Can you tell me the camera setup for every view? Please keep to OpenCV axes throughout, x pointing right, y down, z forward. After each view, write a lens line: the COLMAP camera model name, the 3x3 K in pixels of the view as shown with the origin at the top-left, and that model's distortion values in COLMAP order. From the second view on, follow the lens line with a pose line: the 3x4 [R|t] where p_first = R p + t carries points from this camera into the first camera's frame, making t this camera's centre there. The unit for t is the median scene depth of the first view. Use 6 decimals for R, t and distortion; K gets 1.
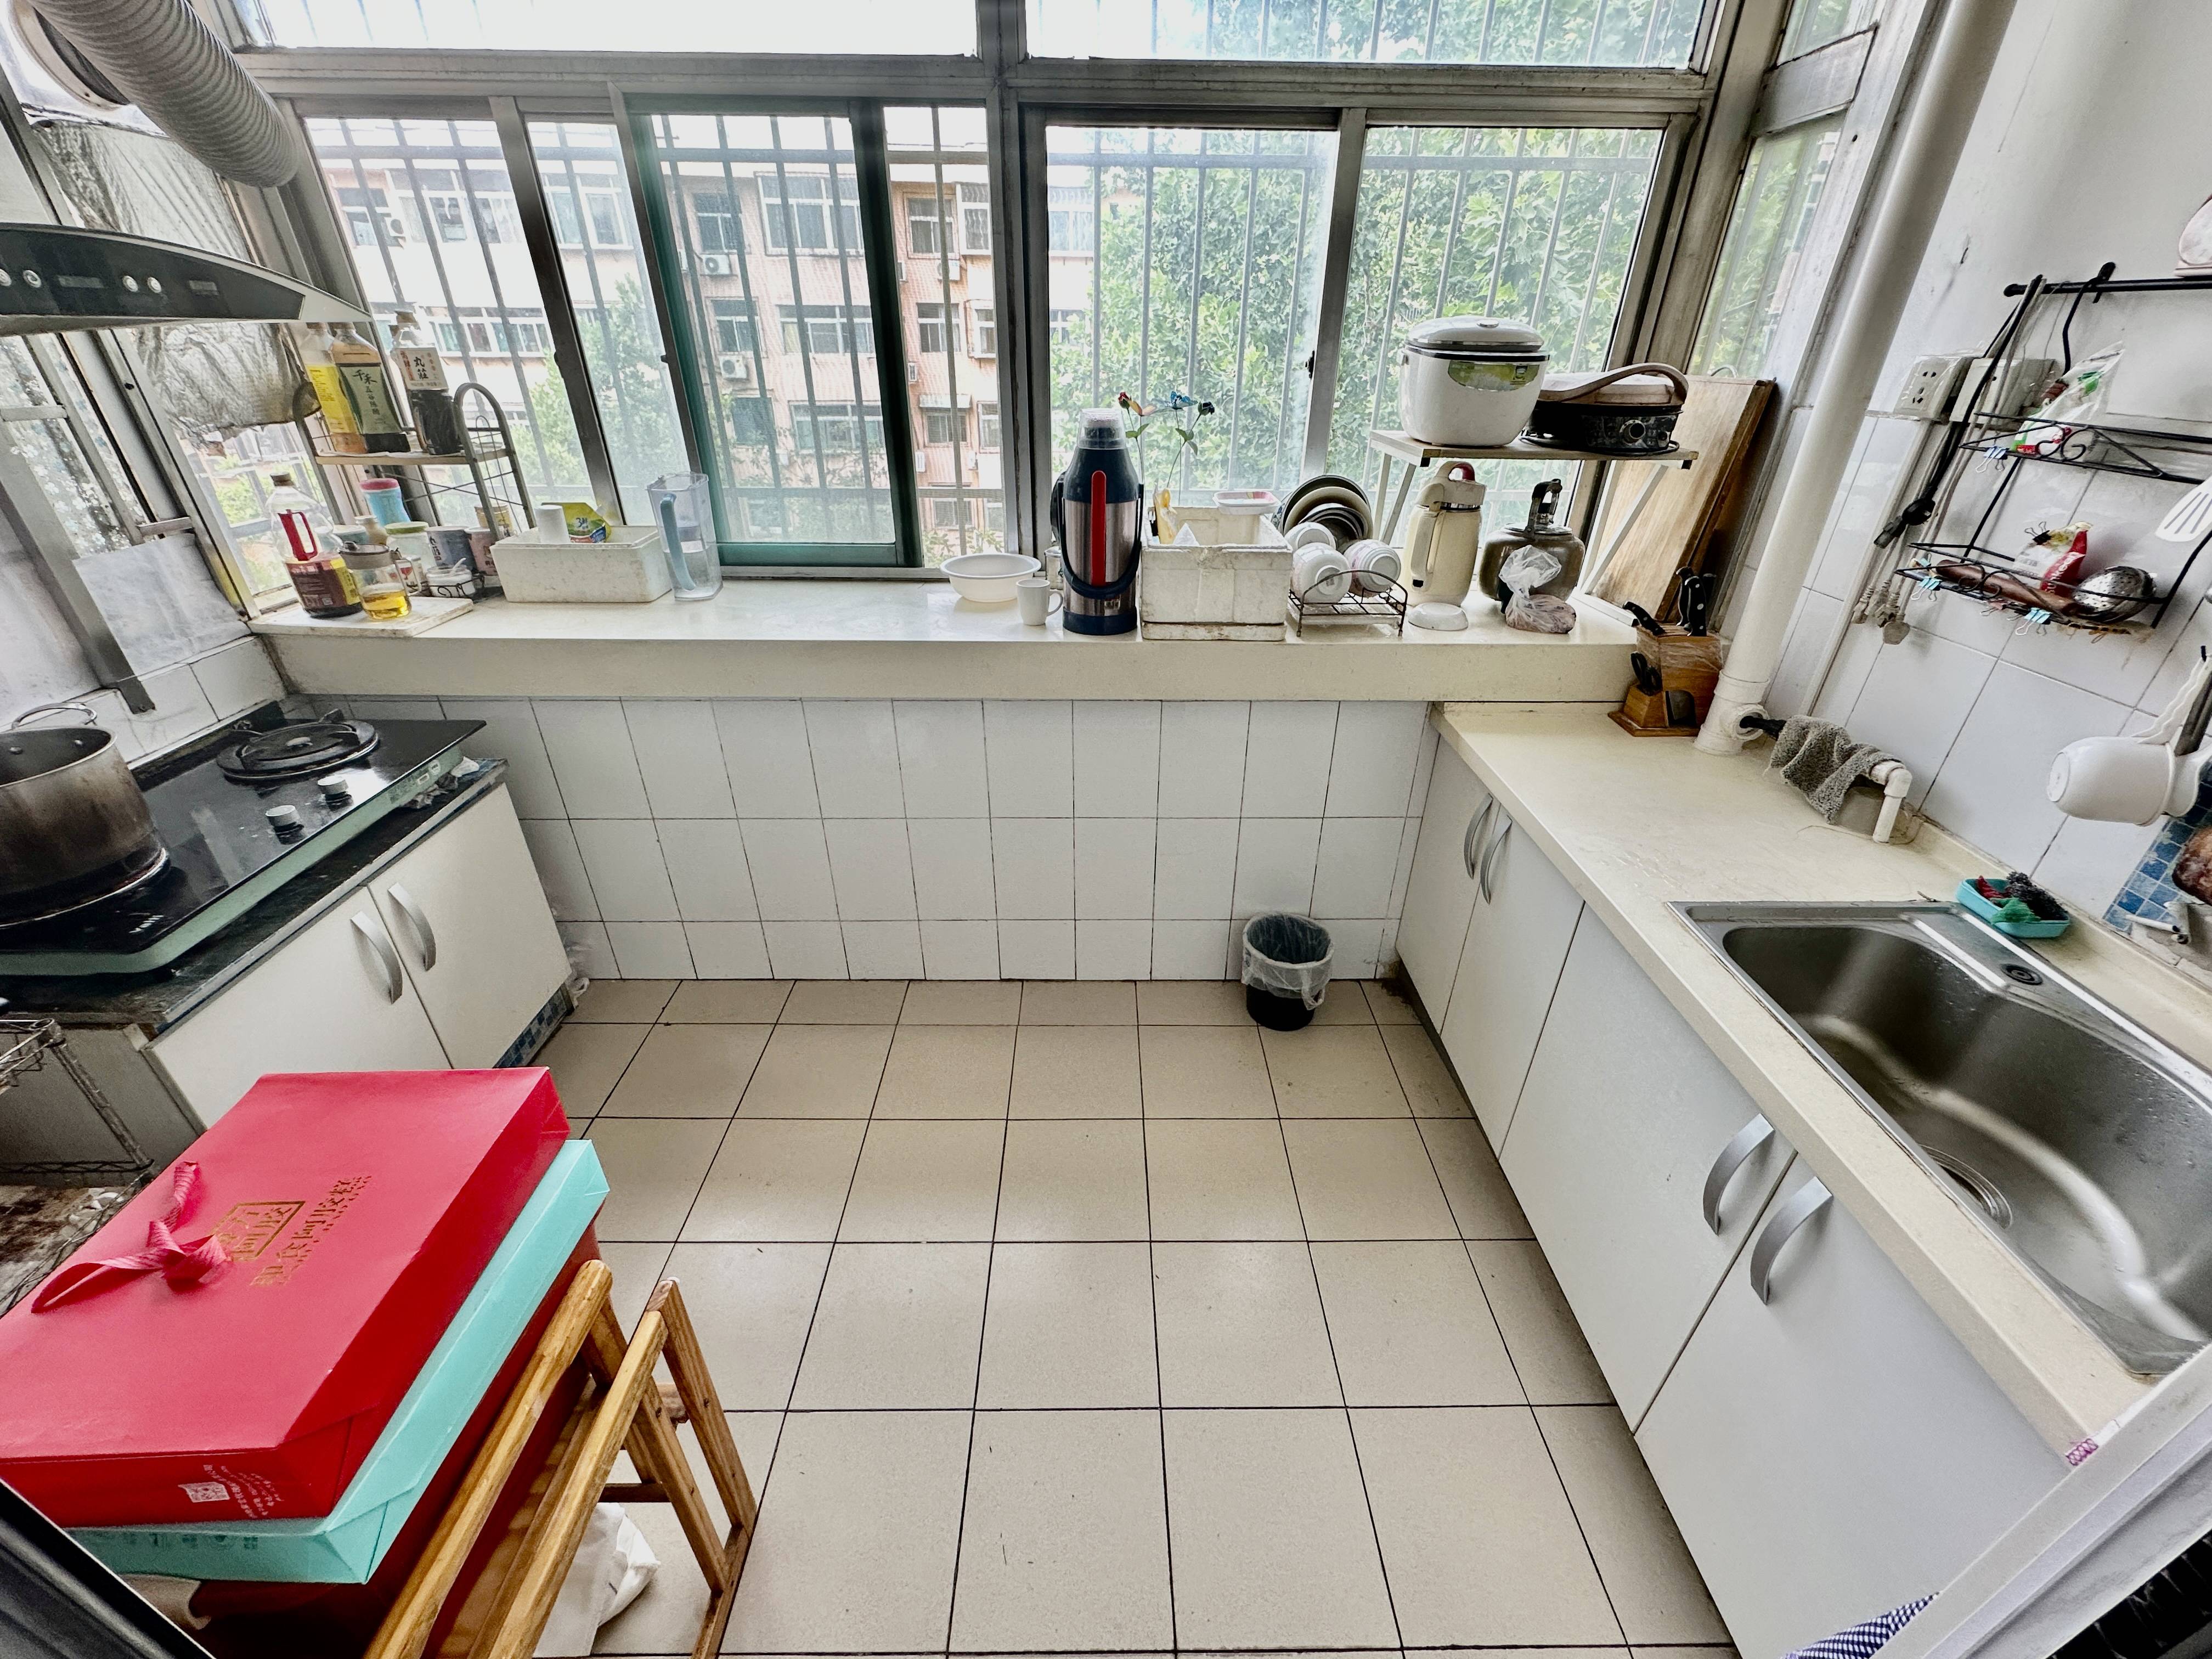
lens RADIAL K [[883.4, 0, 1103.6], [0, 883.4, 828.0], [0, 0, 1]] dist [0.000549, -0.000210]
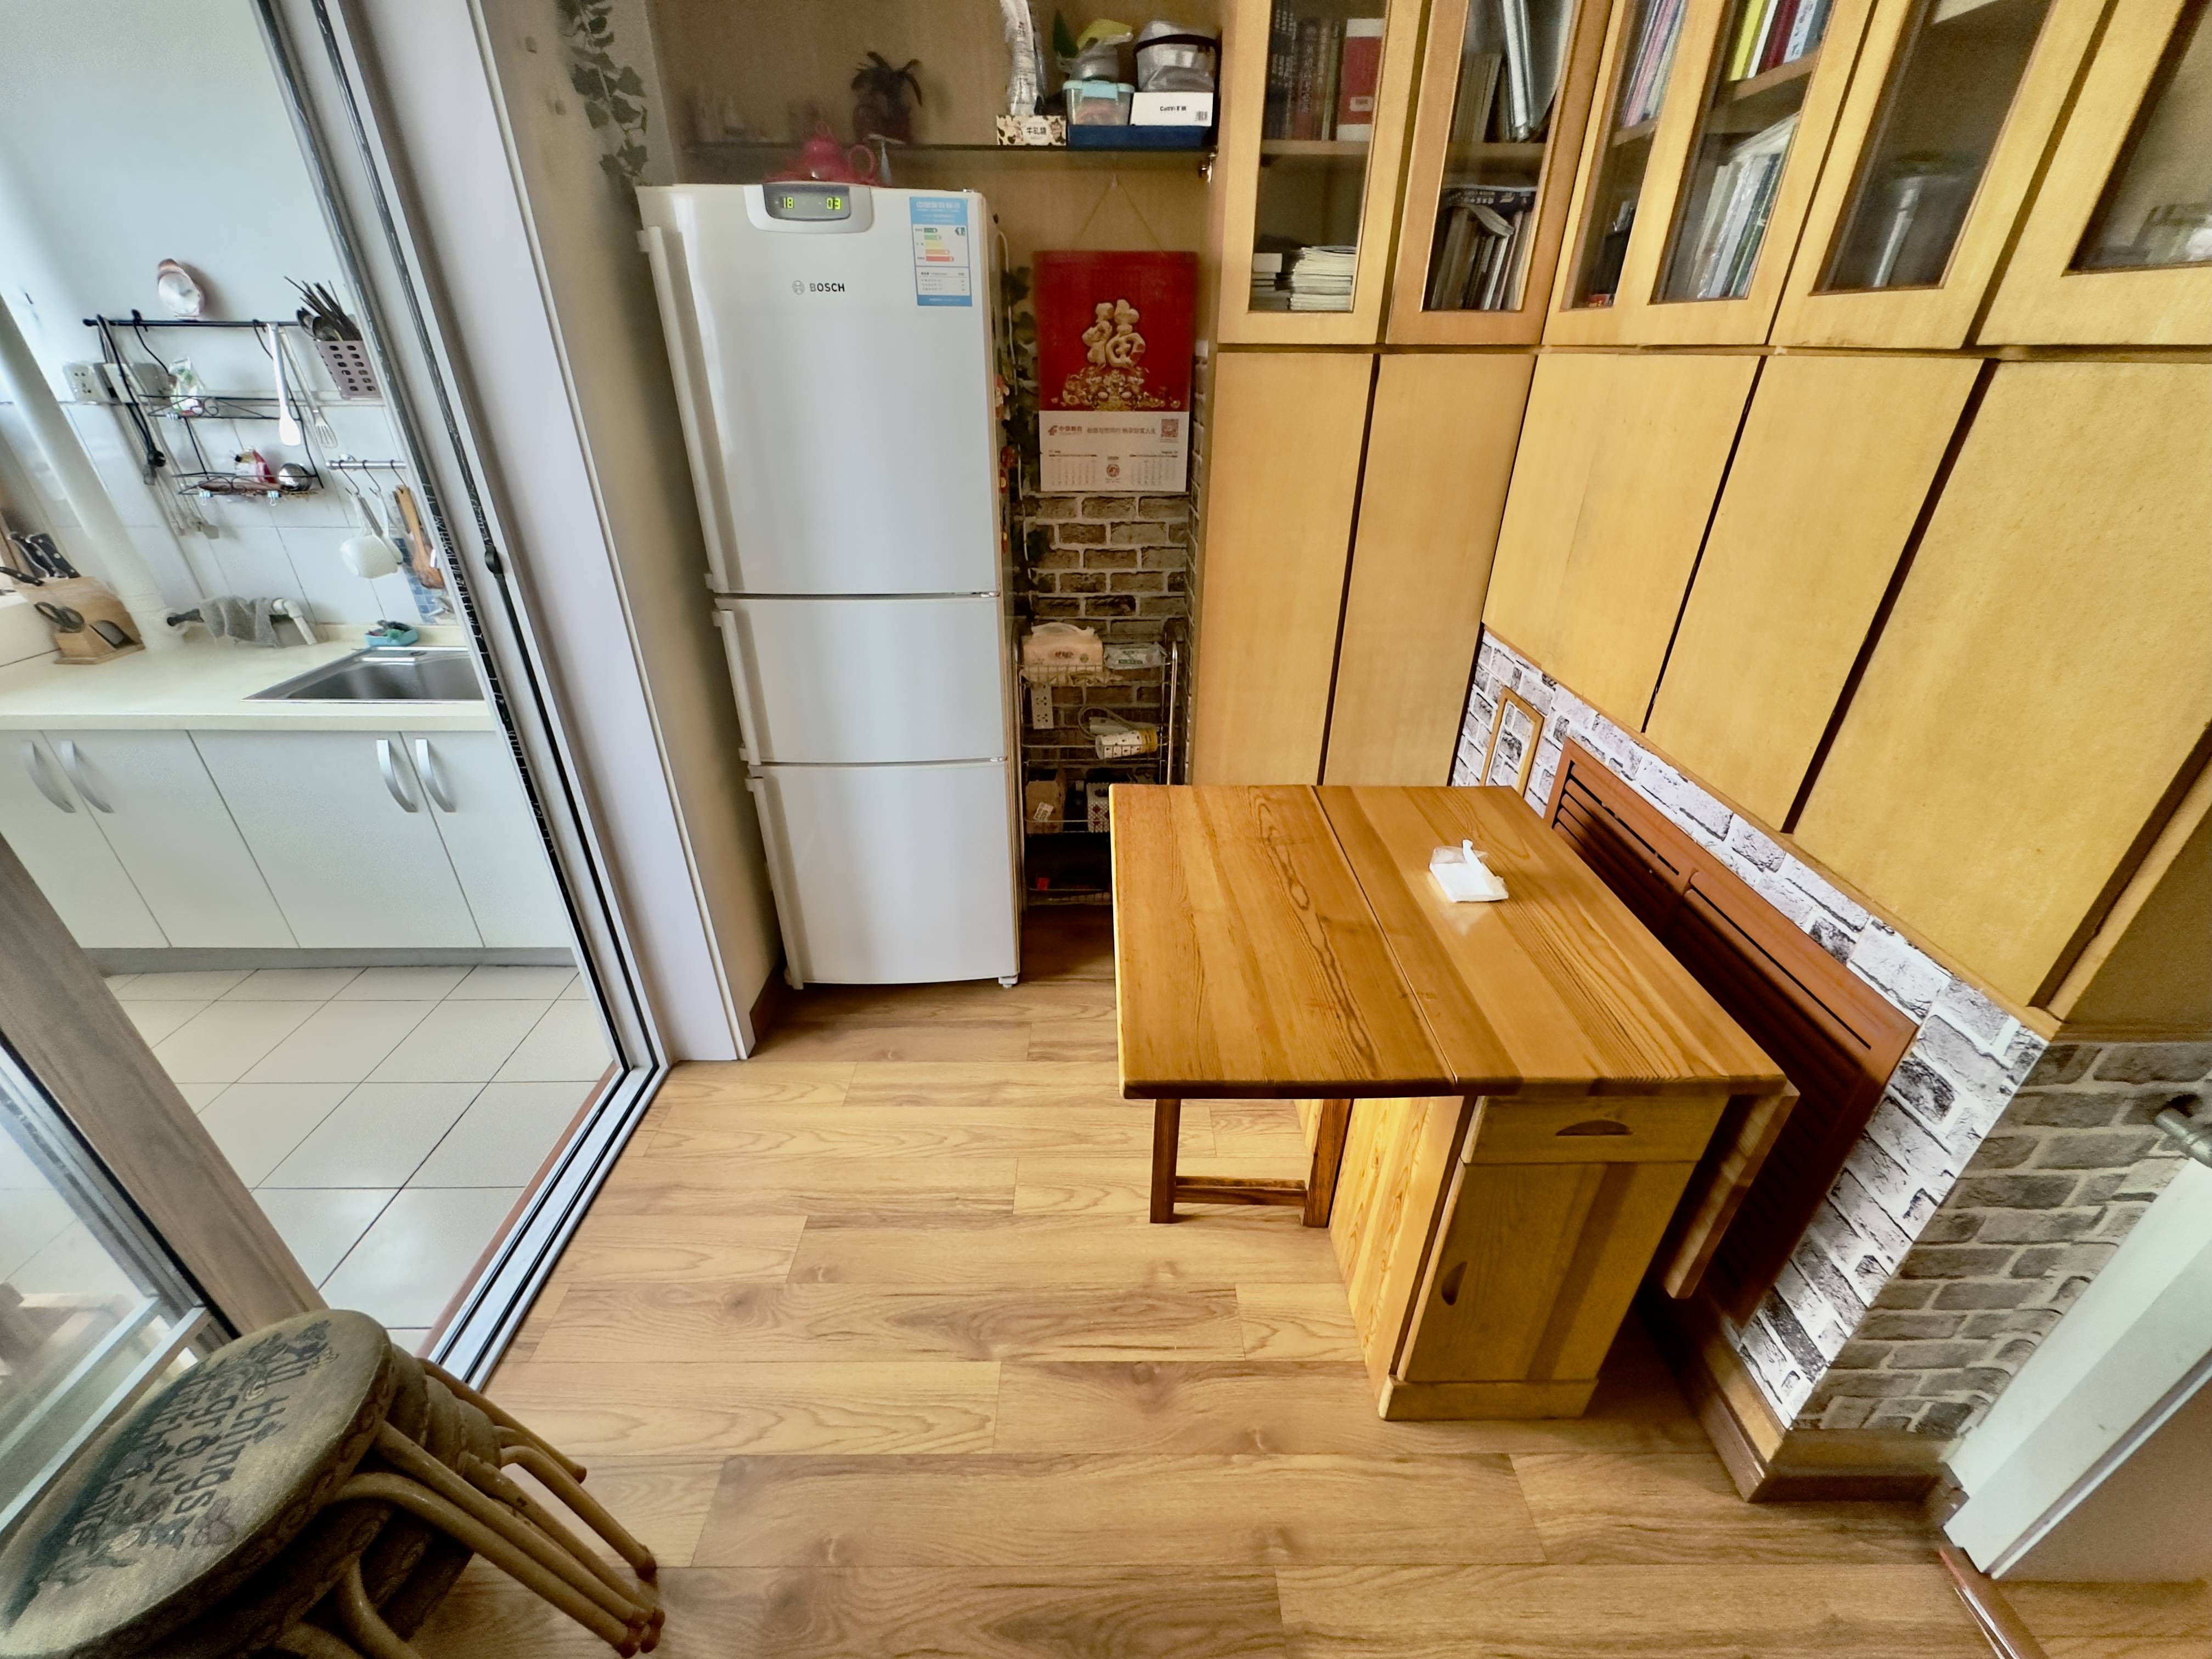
lens RADIAL K [[883.4, 0, 1104.8], [0, 883.4, 832.6], [0, 0, 1]] dist [0.000549, -0.000210]
pose [[0.003155, -0.482097, 0.876112, -0.931864], [0.486345, 0.766260, 0.419897, 0.378270], [-0.873761, 0.424768, 0.236882, -0.693252]]
